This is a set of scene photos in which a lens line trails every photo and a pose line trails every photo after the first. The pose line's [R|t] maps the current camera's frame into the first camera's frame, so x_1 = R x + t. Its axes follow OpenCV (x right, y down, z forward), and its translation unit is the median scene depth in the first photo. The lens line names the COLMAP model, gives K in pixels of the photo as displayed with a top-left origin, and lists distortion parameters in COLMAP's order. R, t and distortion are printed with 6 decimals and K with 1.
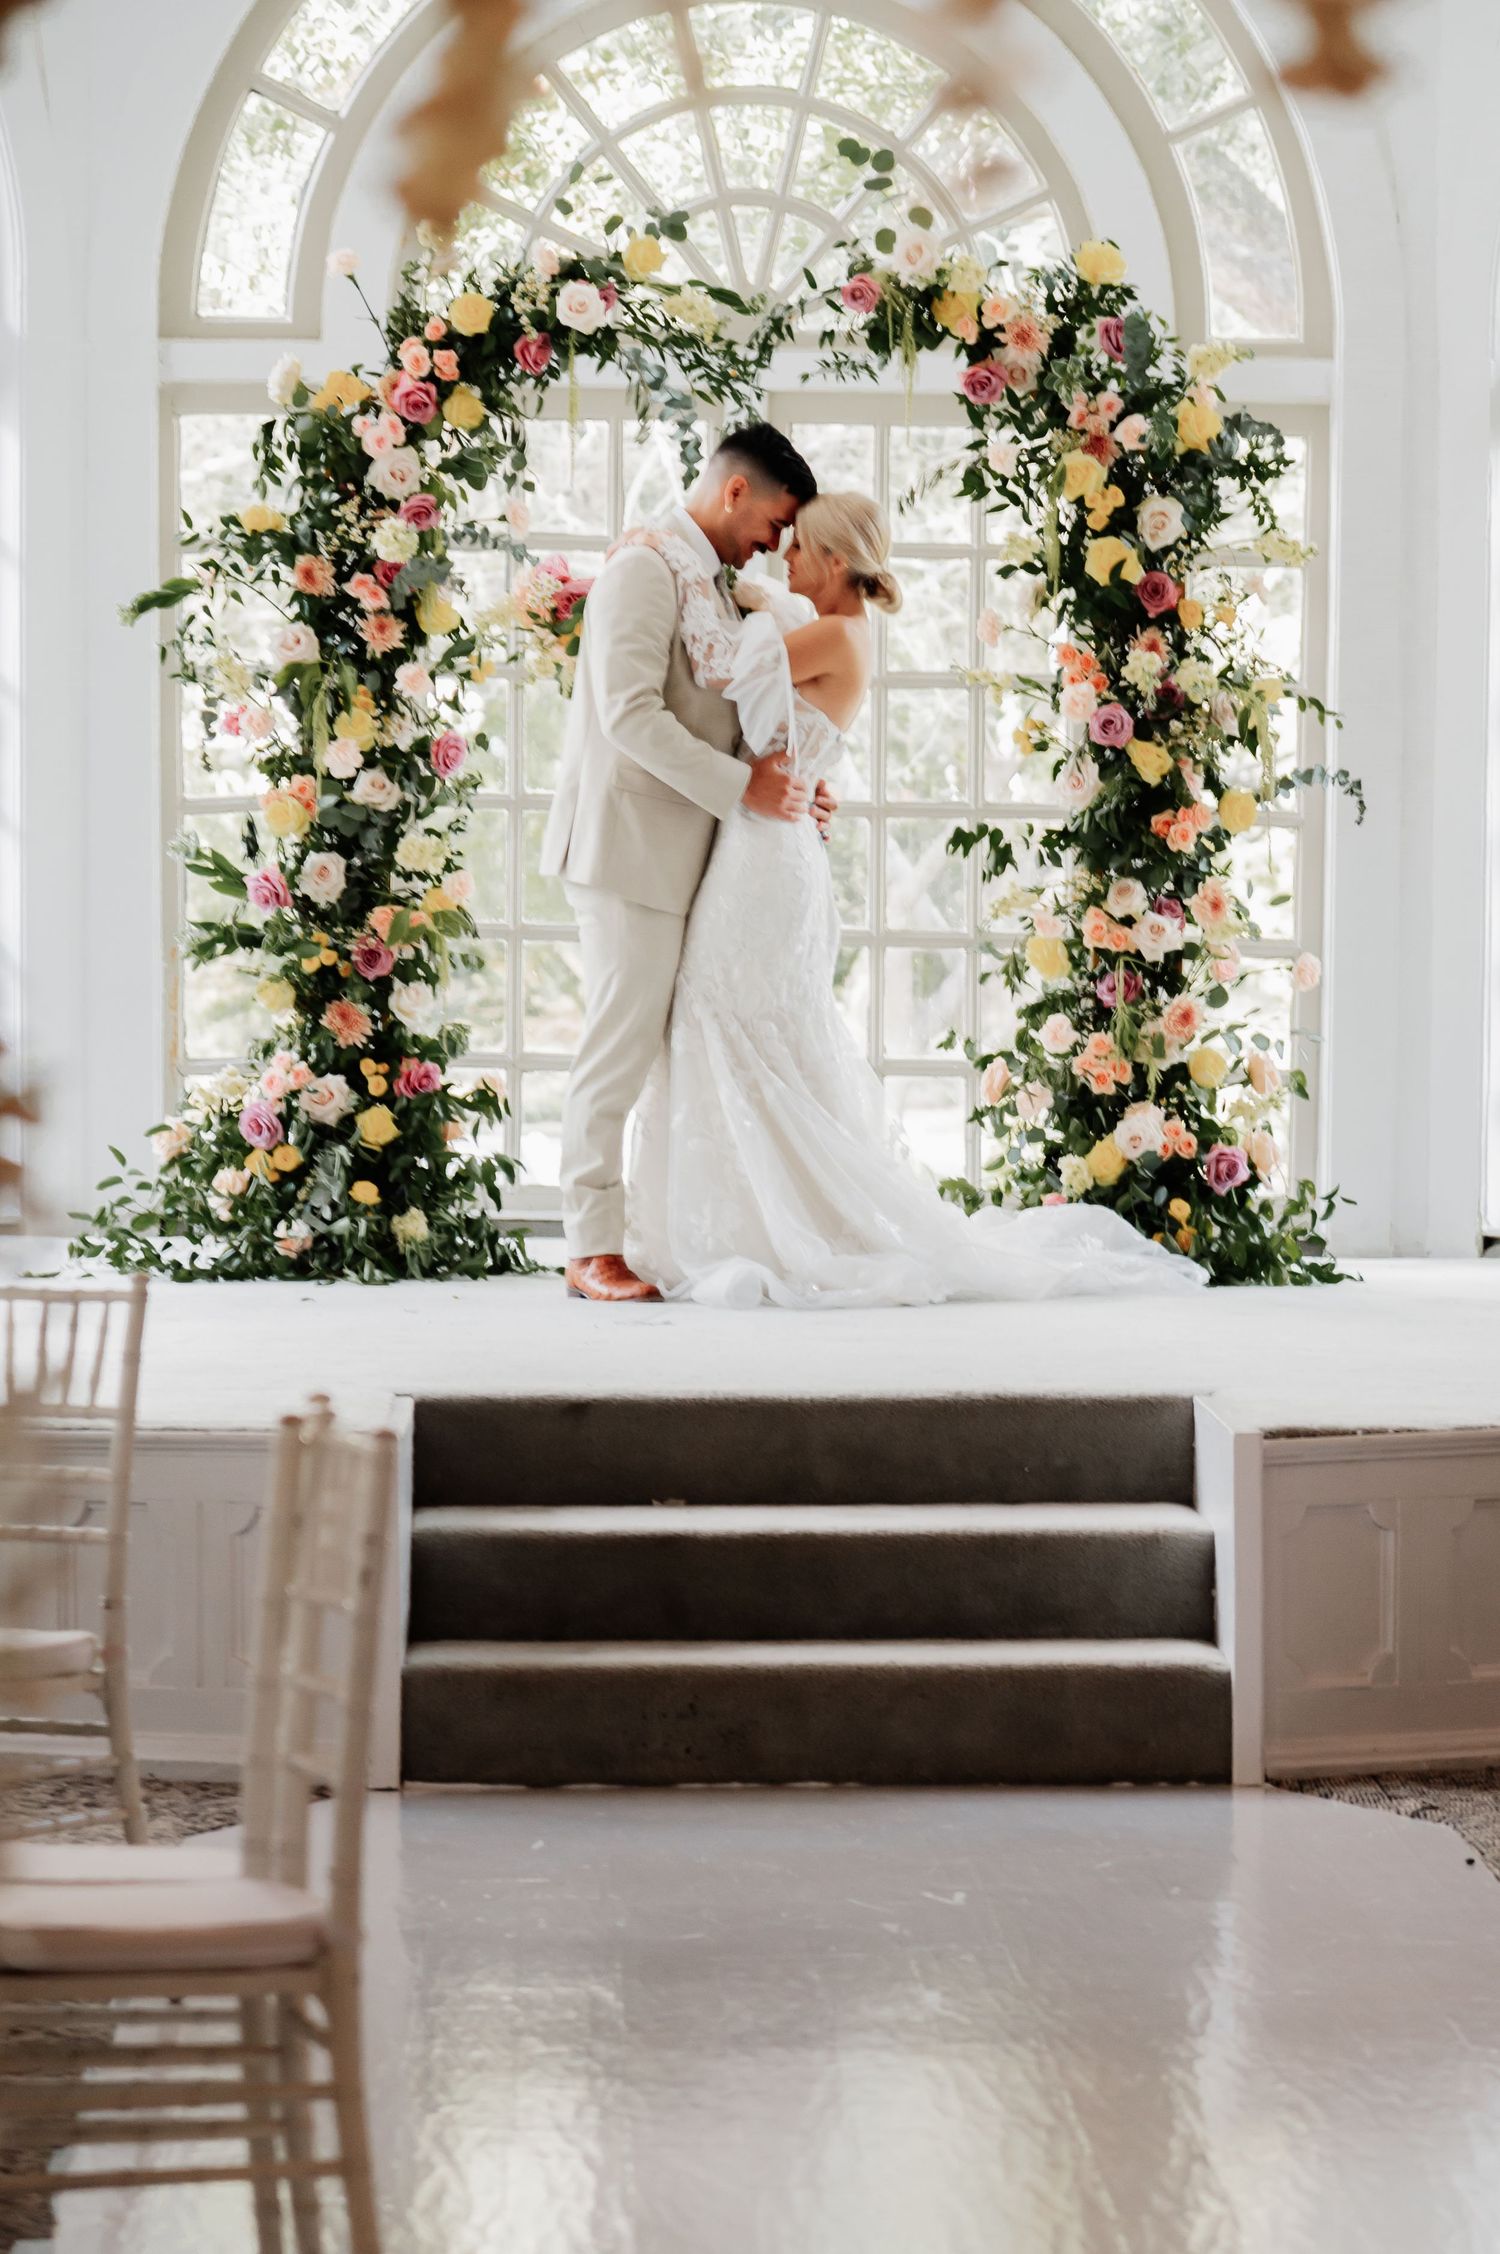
lens RADIAL K [[7752.3, 0, 913.2], [0, 7752.3, 1133.6], [0, 0, 1]] dist [0.337441, 0.097069]
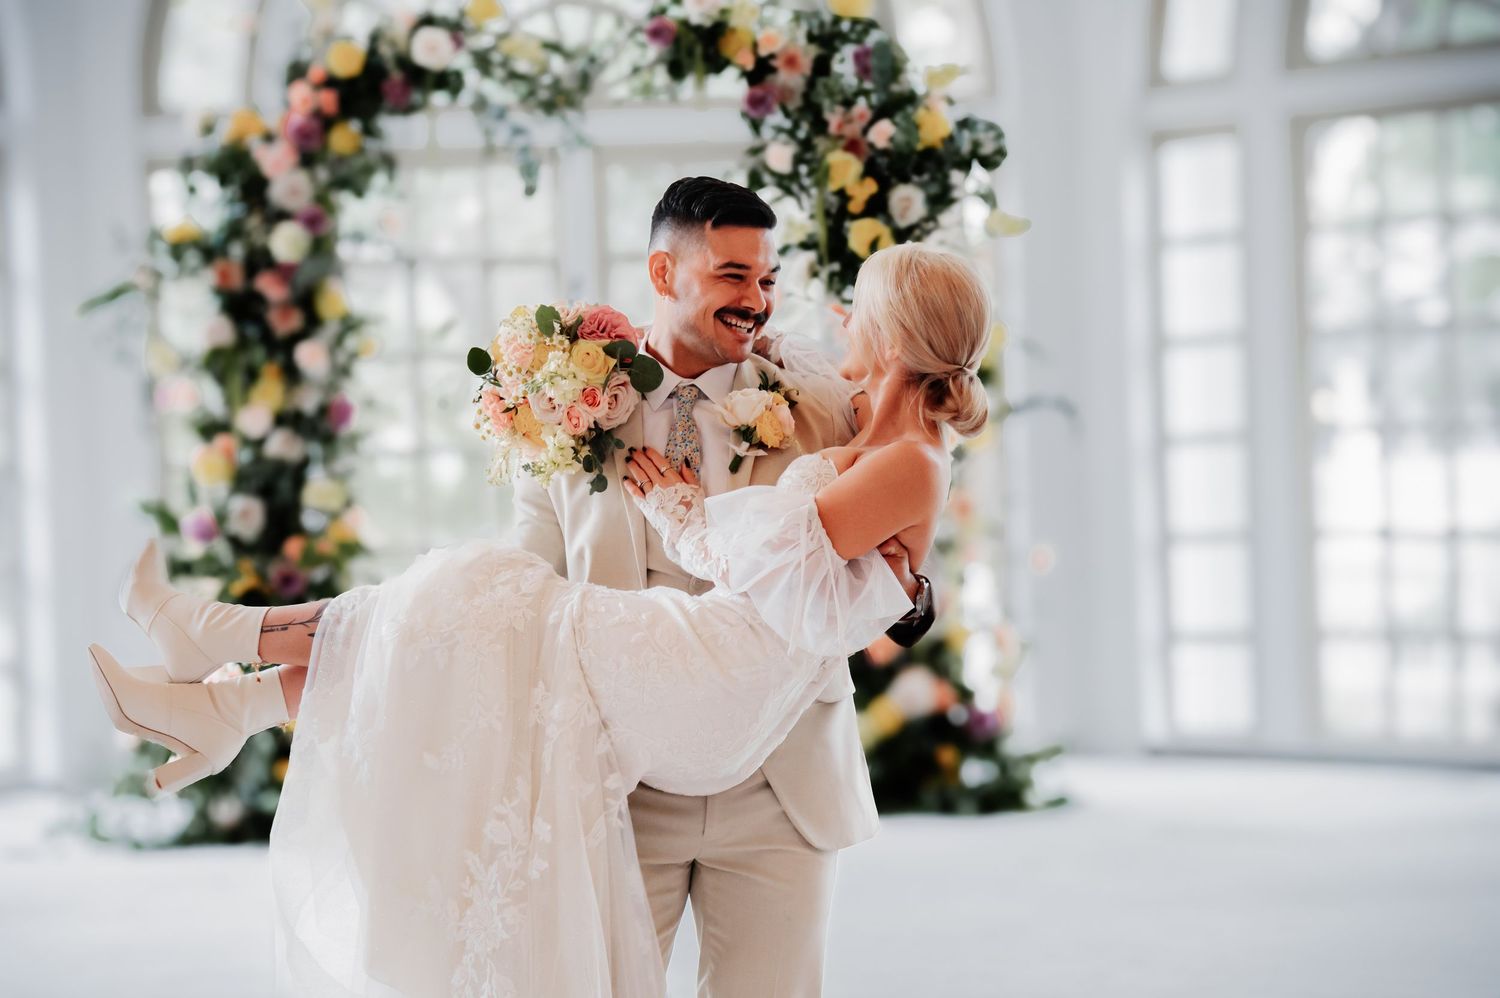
lens RADIAL K [[3351.2, 0, 748.8], [0, 3351.2, 528.2], [0, 0, 1]] dist [0.092670, 0.193720]
pose [[0.999002, -0.041704, 0.016017, -0.004350], [0.041948, 0.999004, -0.015199, -0.019705], [-0.015367, 0.015856, 0.999756, 0.461949]]
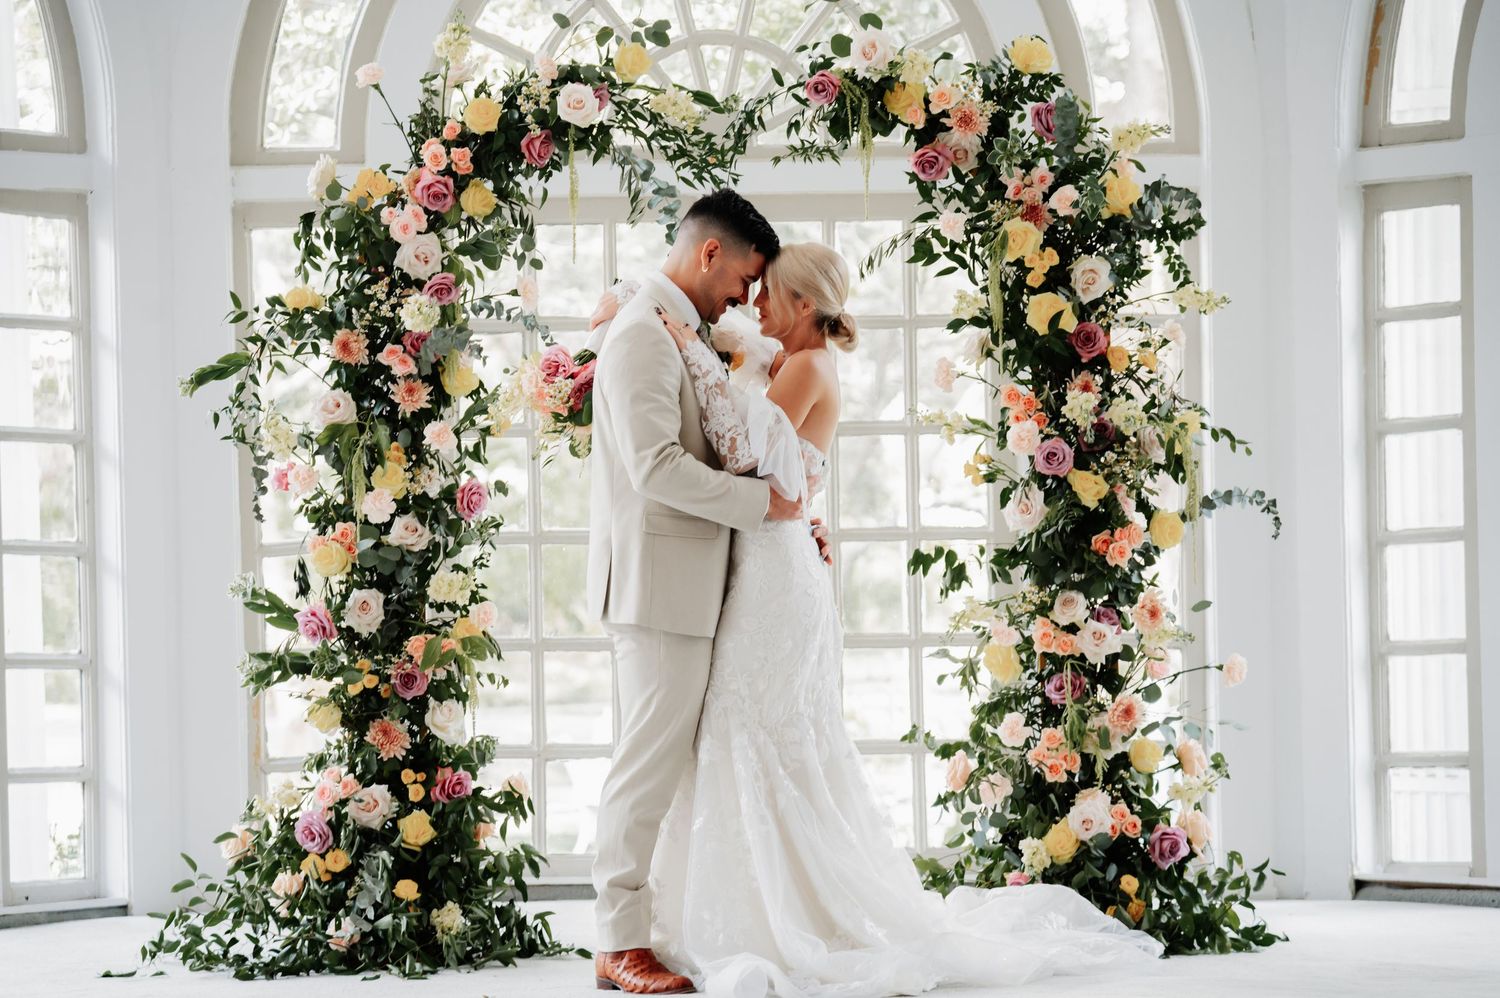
lens RADIAL K [[4388.1, 0, 713.0], [0, 4388.1, 501.4], [0, 0, 1]] dist [0.370267, -0.333567]
pose [[0.999483, -0.028682, -0.014535, -0.015080], [0.027957, 0.998465, -0.047813, -0.016749], [0.015885, 0.047382, 0.998751, 0.356060]]
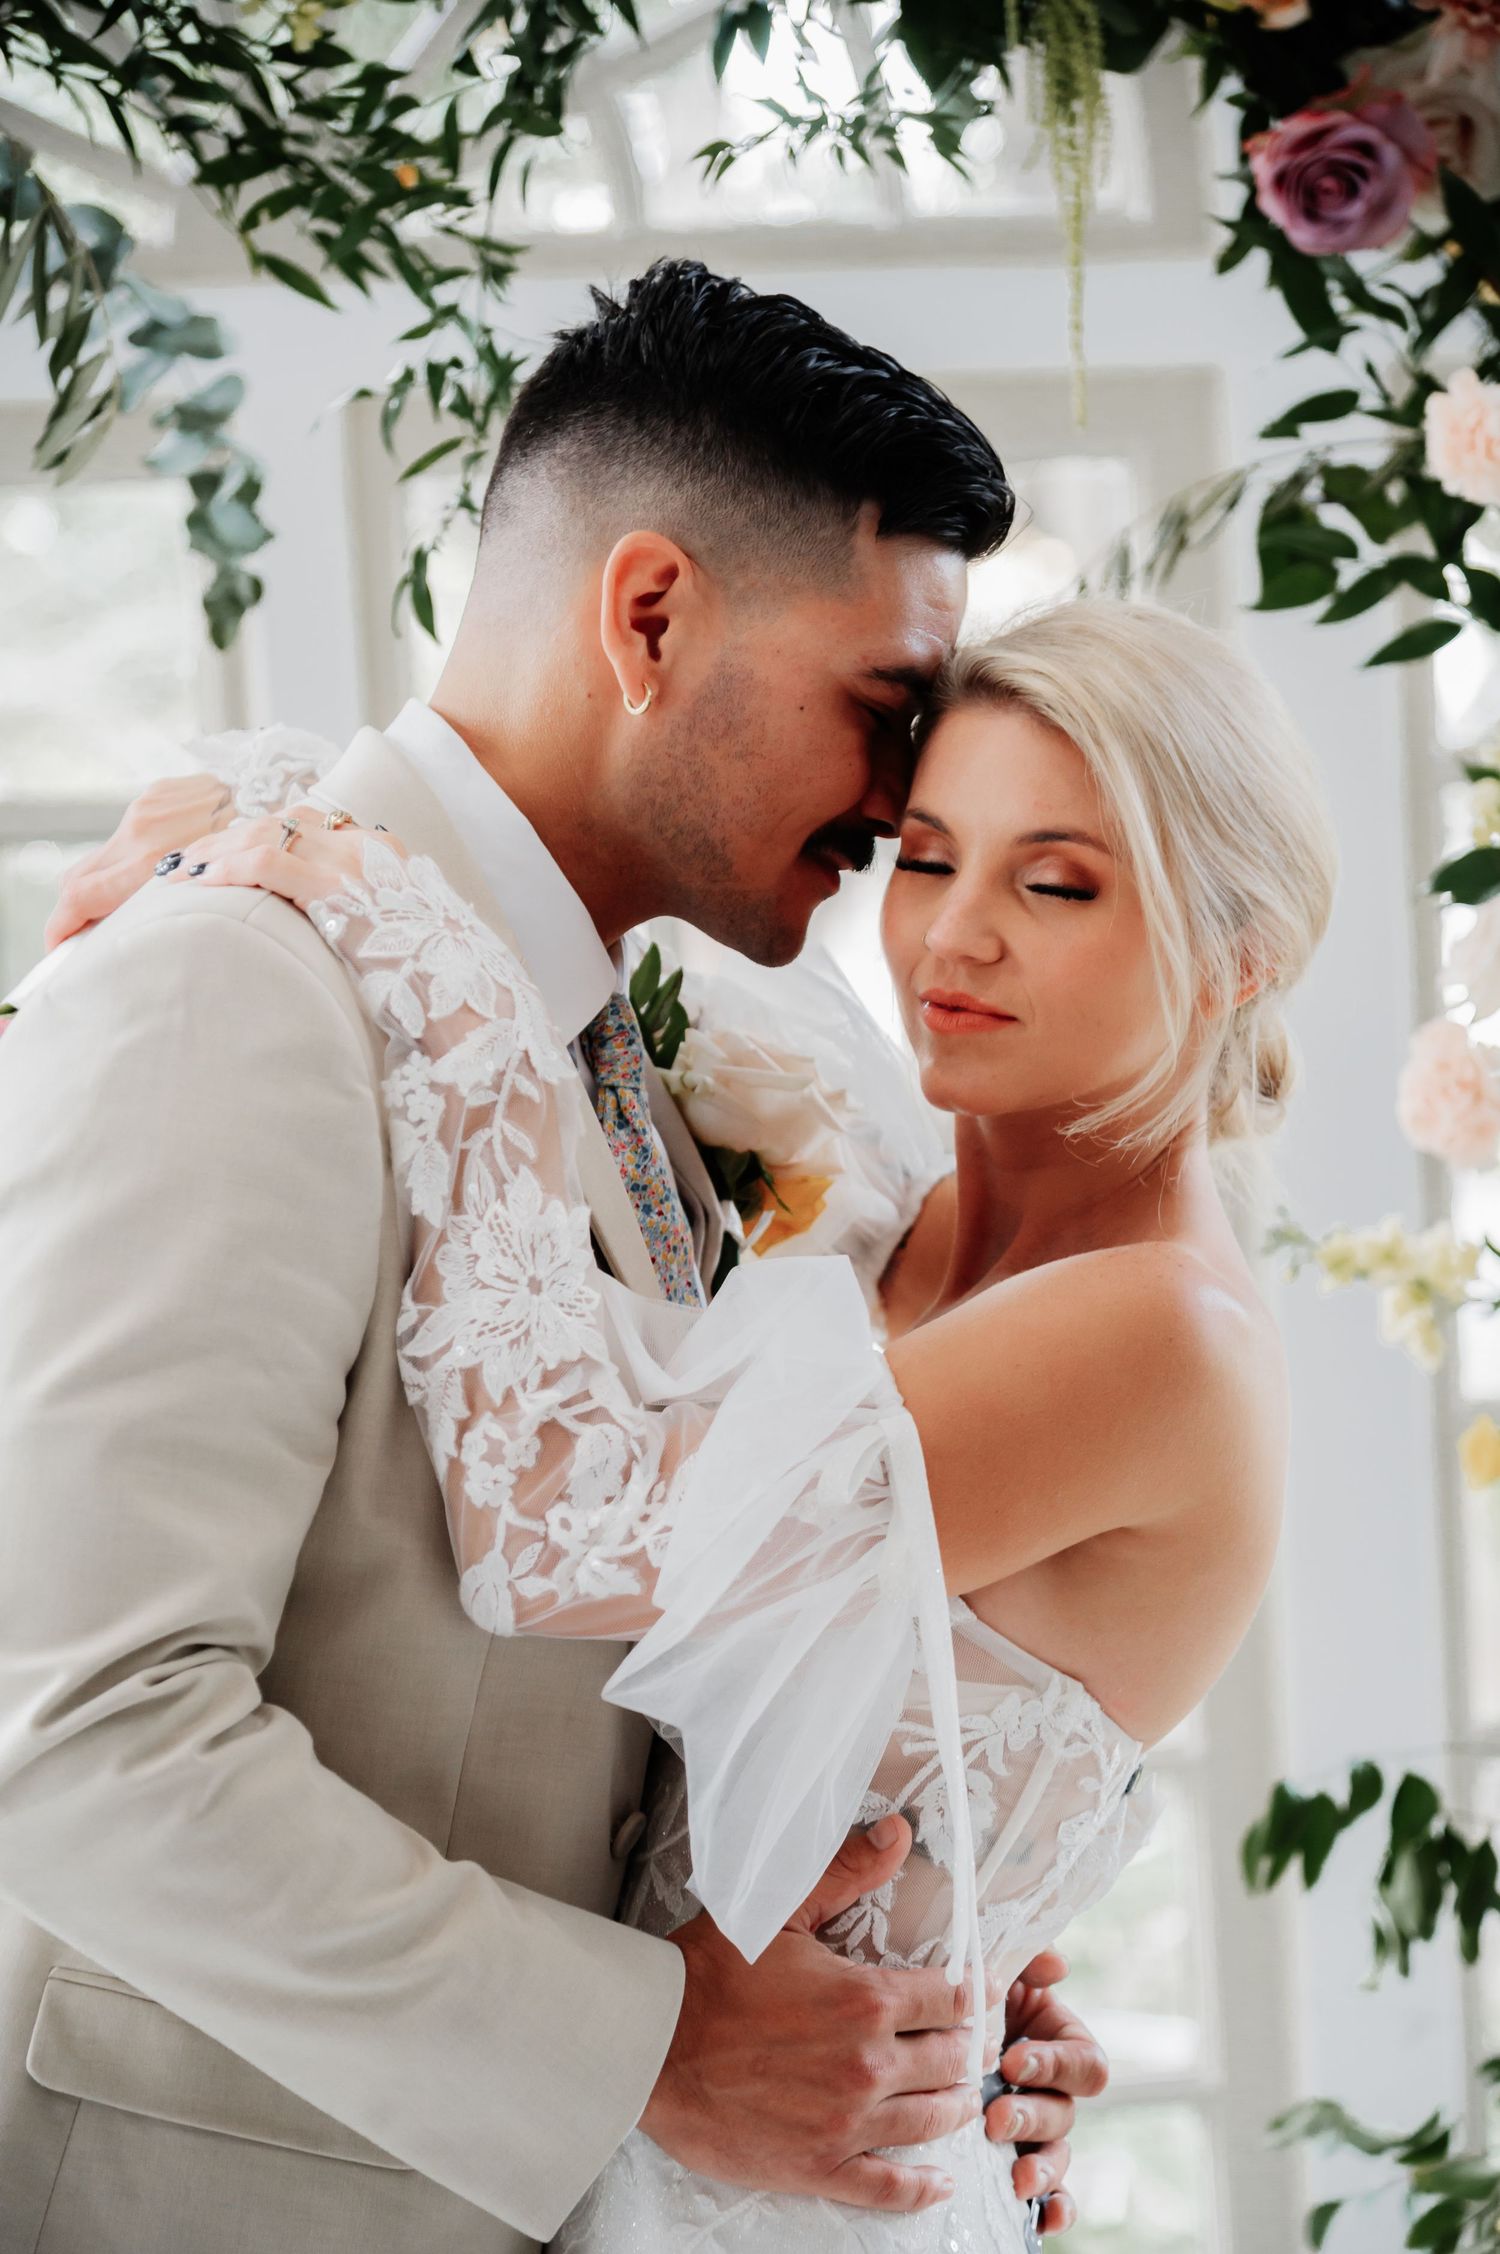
lens RADIAL K [[5771.6, 0, 820.4], [0, 5771.6, 1127.5], [0, 0, 1]] dist [0.428418, -0.342317]
pose [[0.991934, -0.064632, 0.109040, -0.032712], [0.065322, 0.997860, -0.002771, -0.064599], [-0.108628, 0.009872, 0.994033, 0.803921]]
